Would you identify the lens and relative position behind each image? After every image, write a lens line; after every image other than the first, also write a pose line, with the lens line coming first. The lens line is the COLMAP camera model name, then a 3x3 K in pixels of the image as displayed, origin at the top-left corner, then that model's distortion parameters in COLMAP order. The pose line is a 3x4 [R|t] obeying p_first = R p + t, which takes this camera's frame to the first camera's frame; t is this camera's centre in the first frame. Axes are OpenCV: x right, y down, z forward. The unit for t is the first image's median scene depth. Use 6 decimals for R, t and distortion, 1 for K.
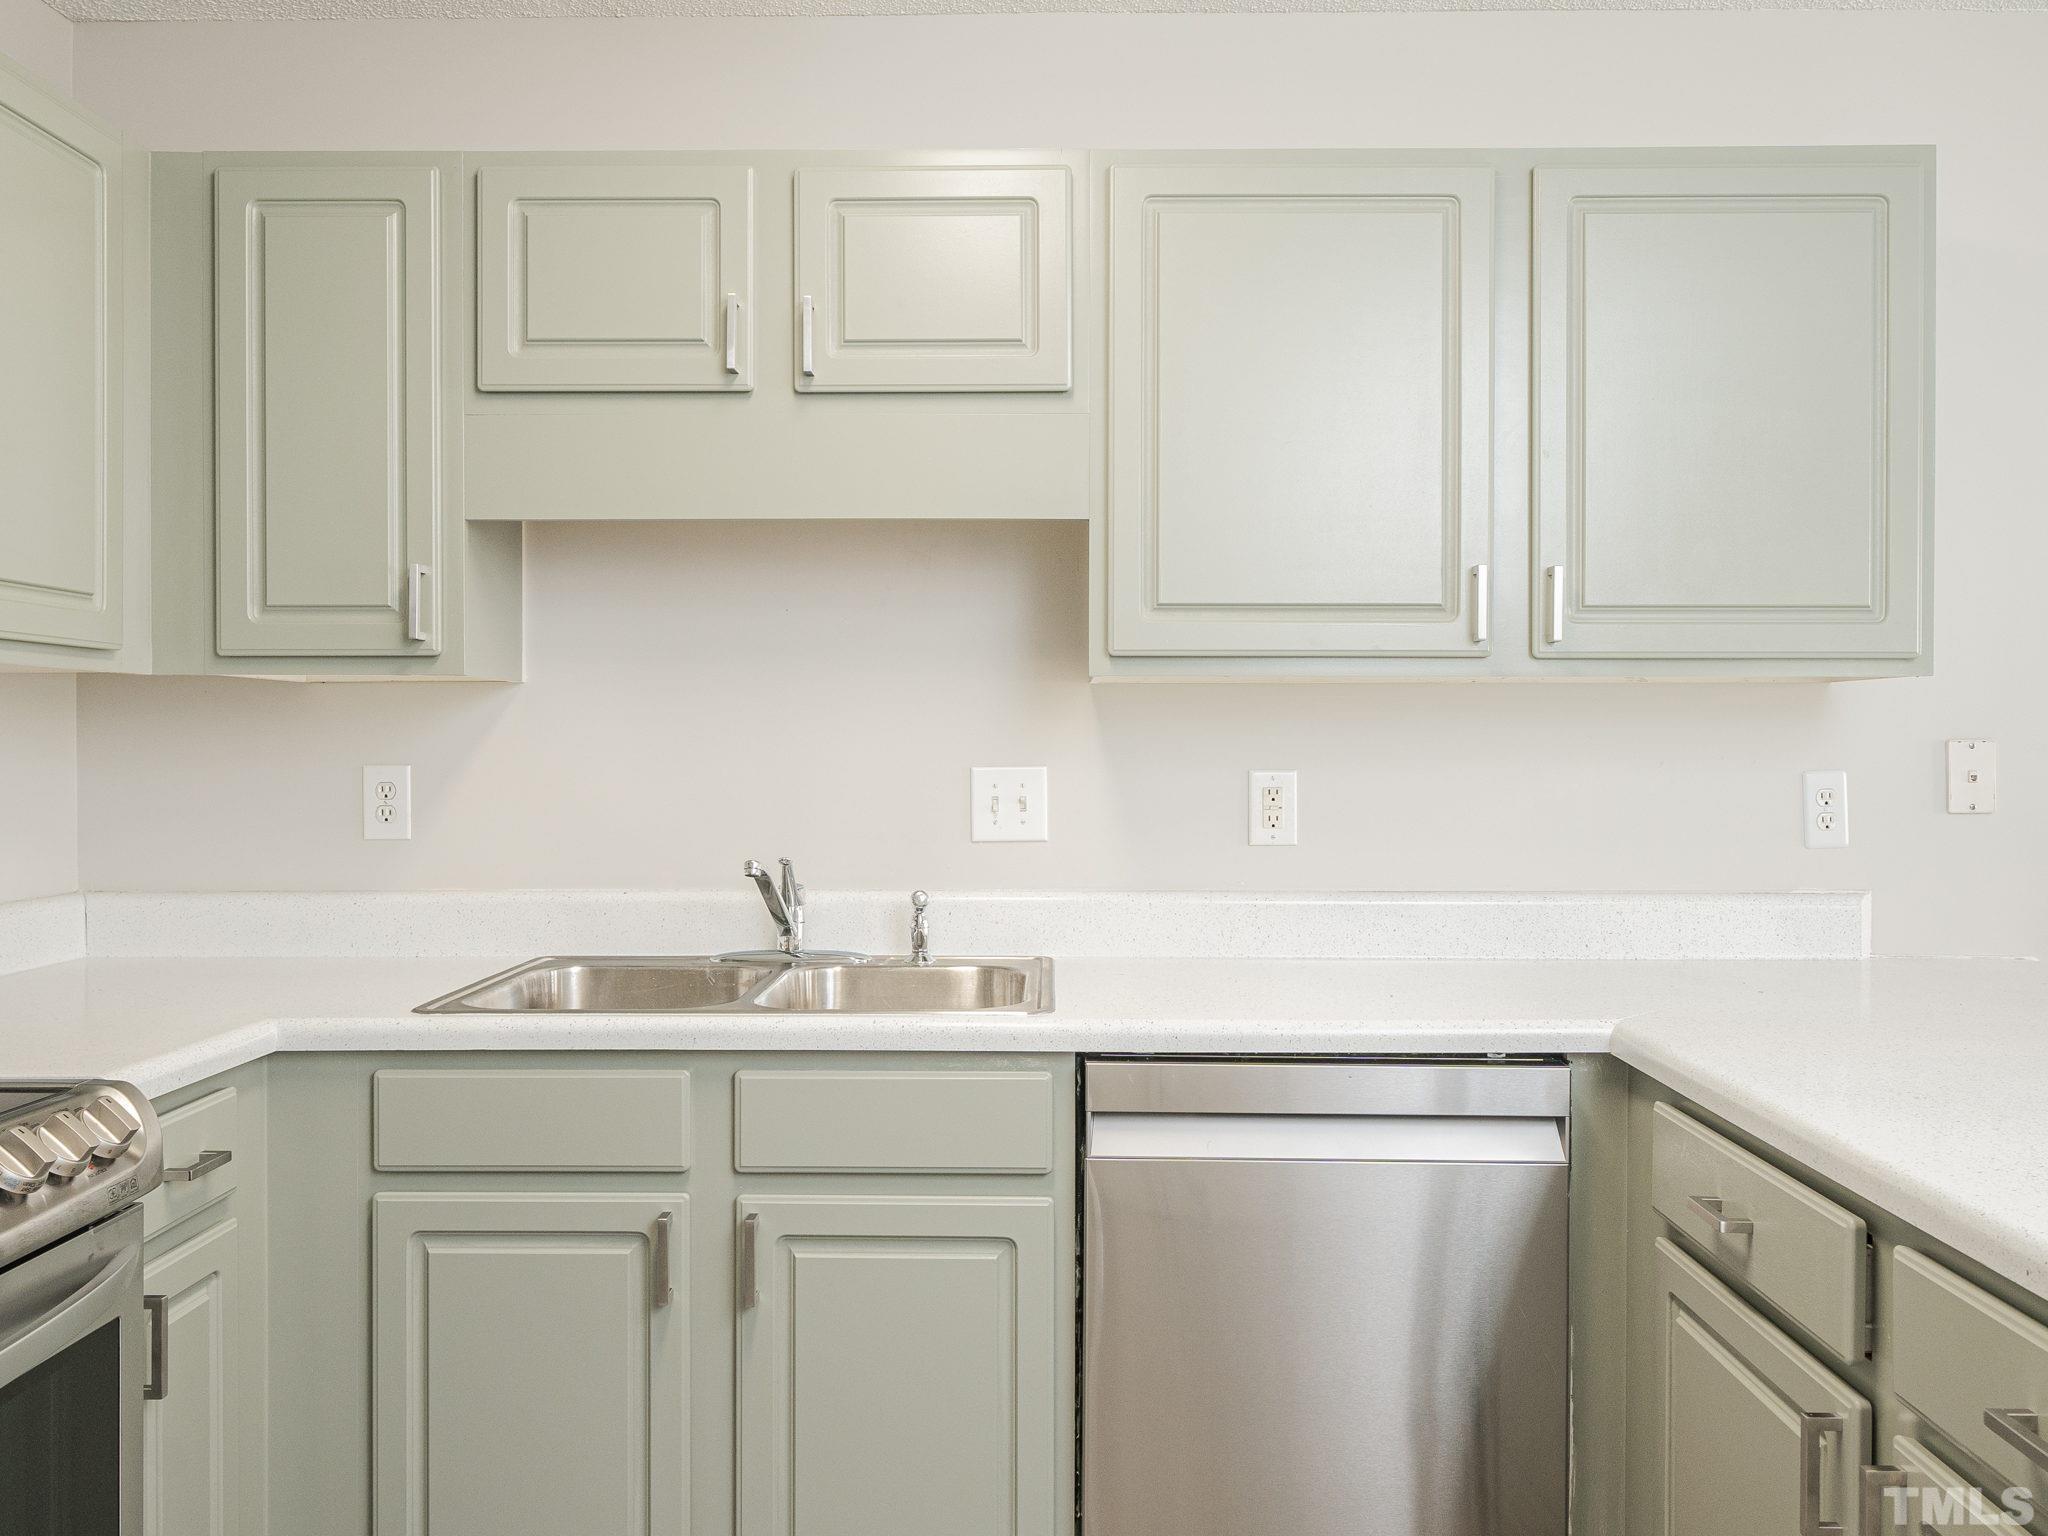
lens RADIAL K [[1606.9, 0, 1018.7], [0, 1606.9, 749.1], [0, 0, 1]] dist [-0.005107, 0.015602]
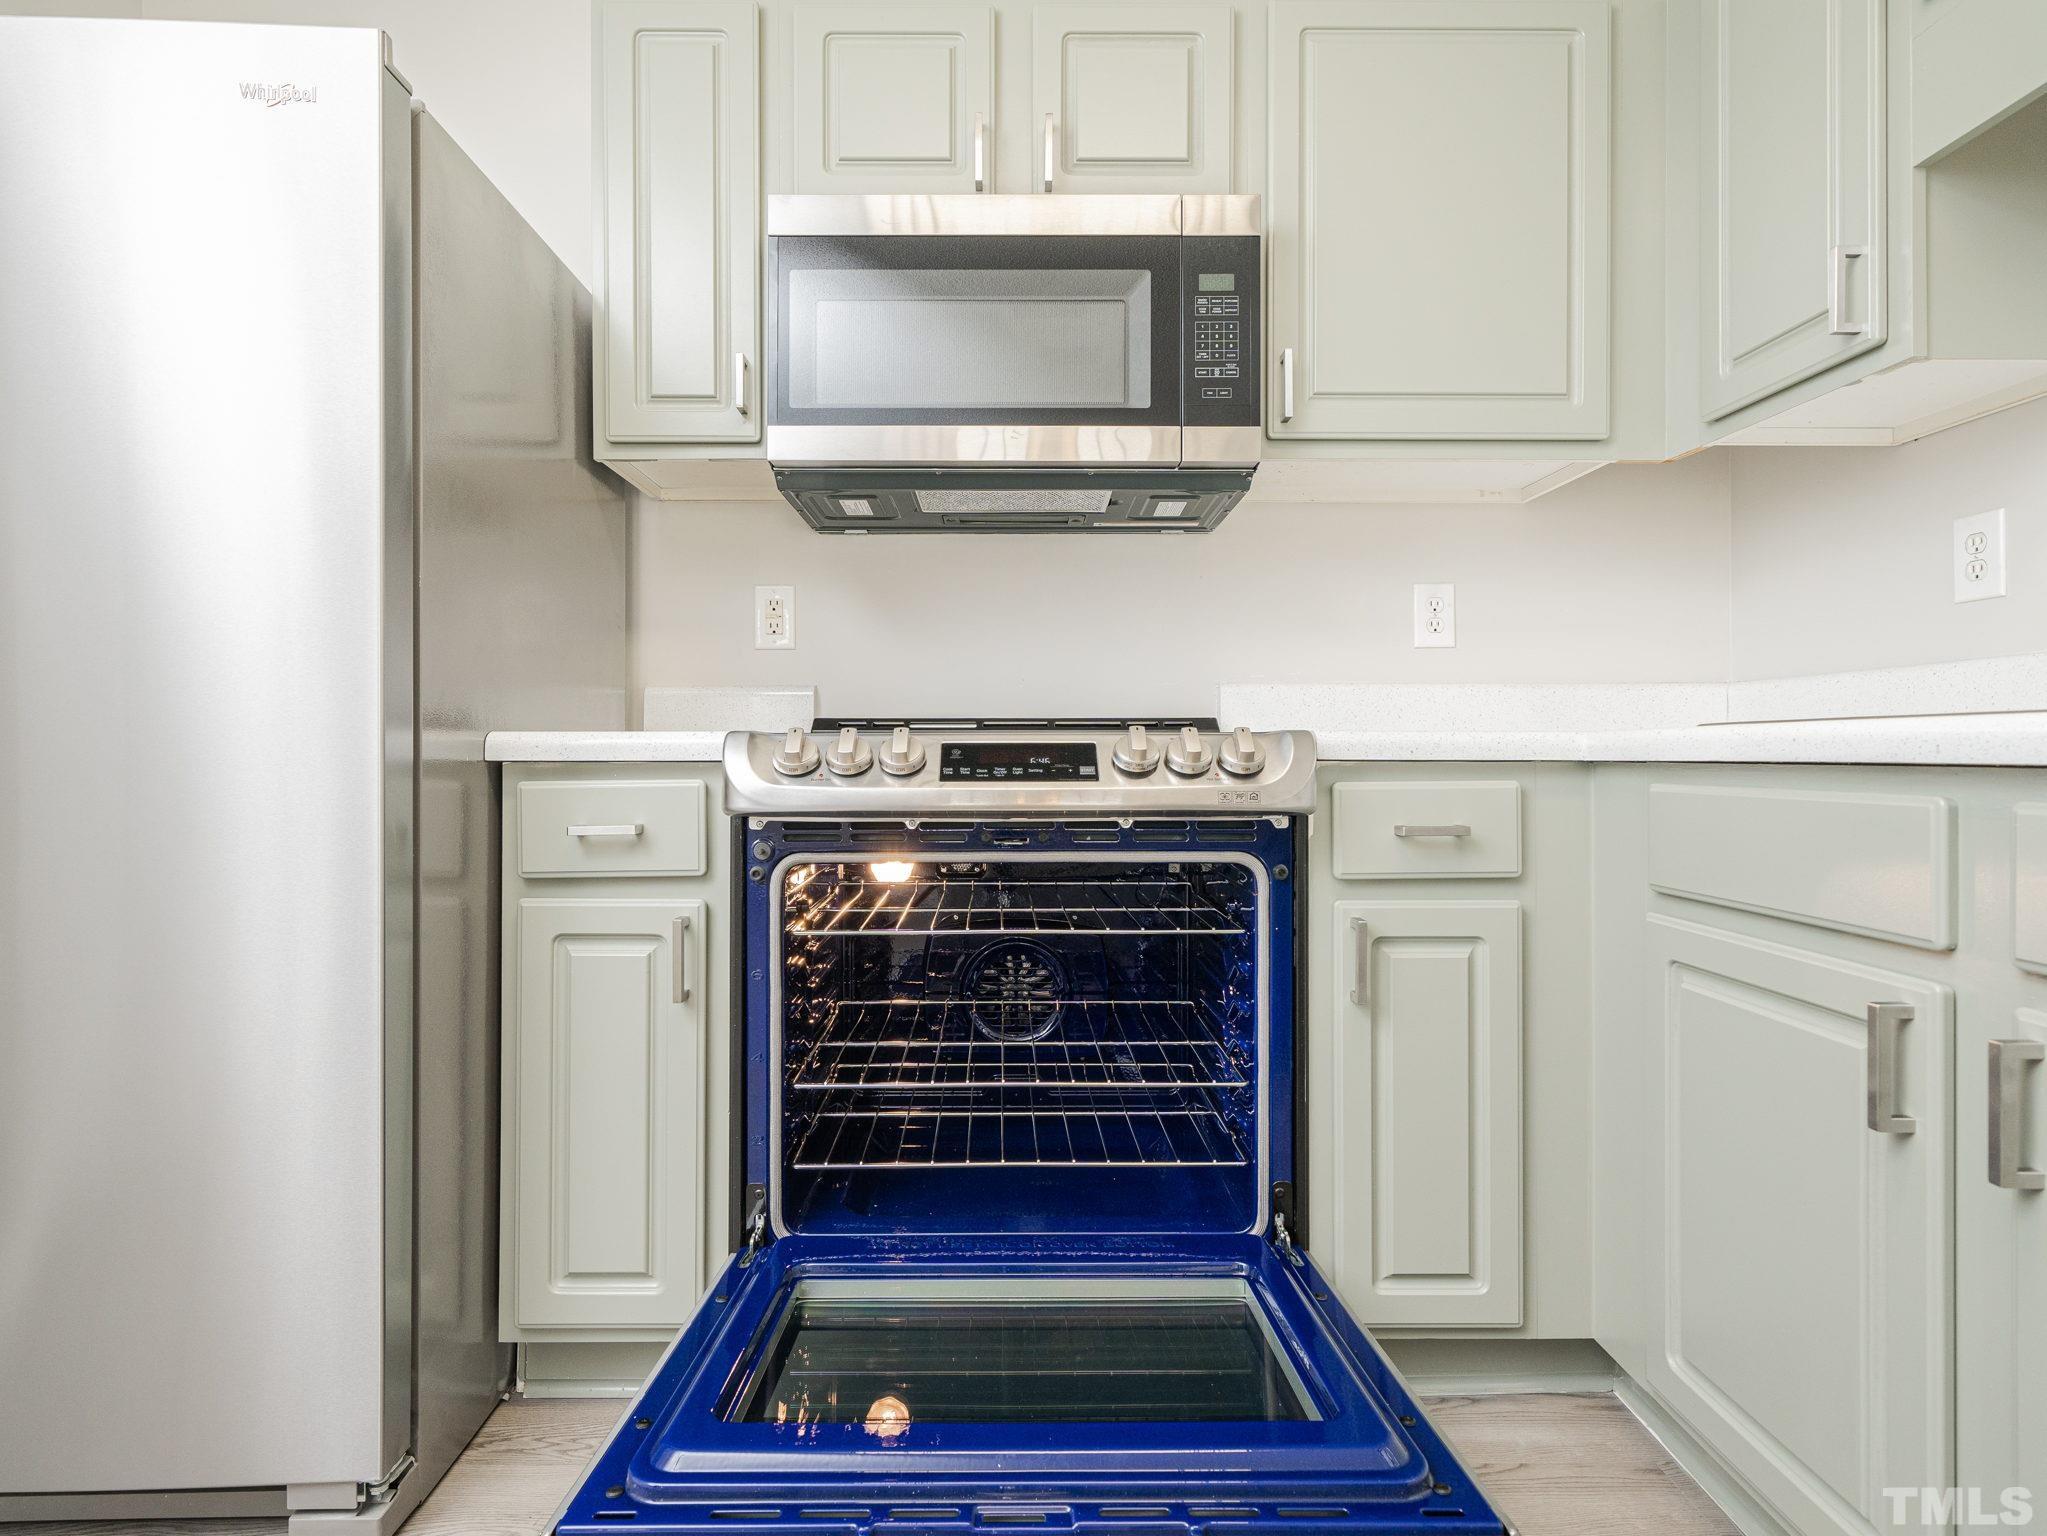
lens RADIAL K [[1057.9, 0, 1010.1], [0, 1057.9, 755.4], [0, 0, 1]] dist [0.003657, 0.000372]
pose [[0.029767, 0.005842, -0.999540, 0.189166], [0.000513, 0.999983, 0.005860, 0.157194], [0.999557, -0.000687, 0.029763, 0.528333]]
